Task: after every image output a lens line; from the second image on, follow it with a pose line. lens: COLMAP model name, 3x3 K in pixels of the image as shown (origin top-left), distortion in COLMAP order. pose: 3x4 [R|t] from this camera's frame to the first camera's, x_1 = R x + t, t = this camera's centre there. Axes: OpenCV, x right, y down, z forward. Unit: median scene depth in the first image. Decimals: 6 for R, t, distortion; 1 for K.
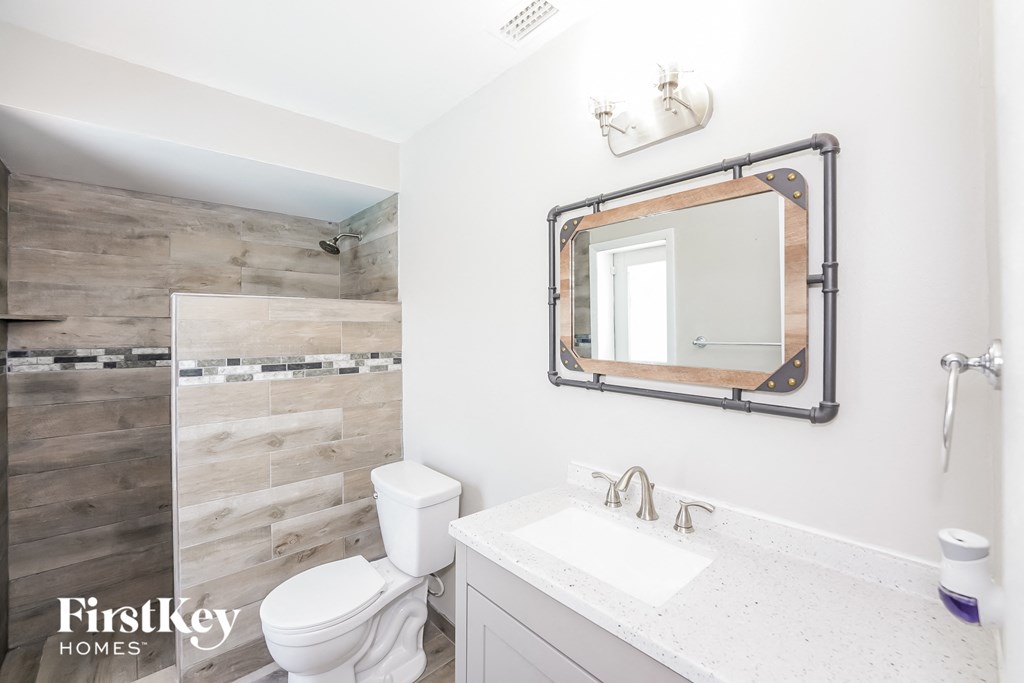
lens RADIAL K [[424.6, 0, 512.0], [0, 424.6, 341.5], [0, 0, 1]] dist [-0.019781, 0.000084]
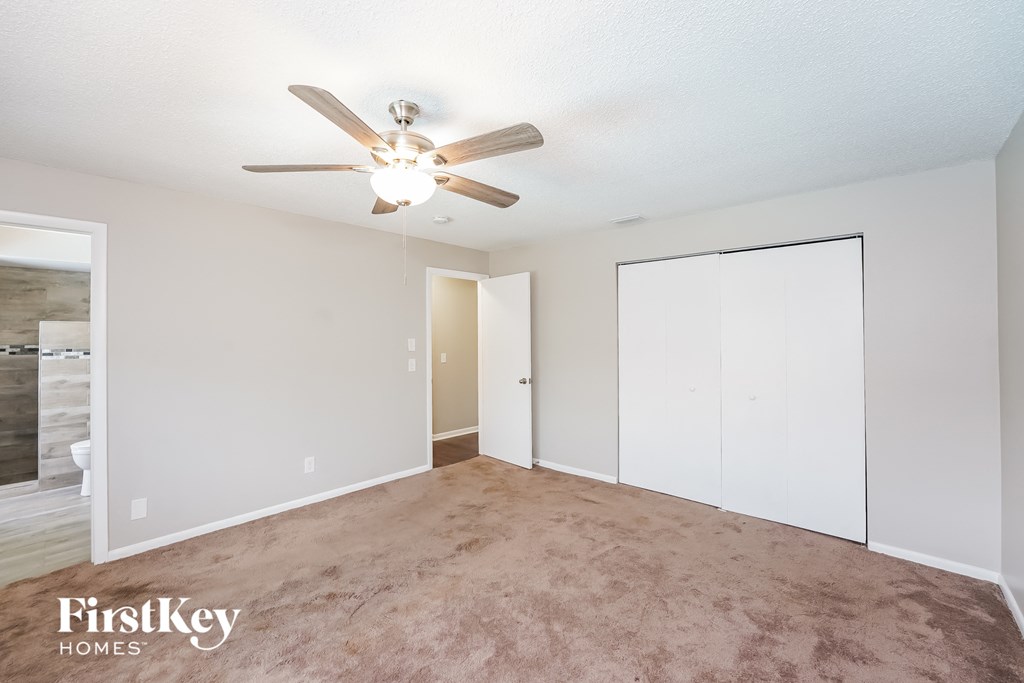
lens RADIAL K [[424.6, 0, 512.0], [0, 424.6, 341.5], [0, 0, 1]] dist [-0.019781, 0.000084]
pose [[0.995050, 0.002161, 0.099355, 1.304298], [-0.000915, 0.999920, -0.012593, 0.022353], [-0.099374, 0.012439, 0.994972, -1.288076]]
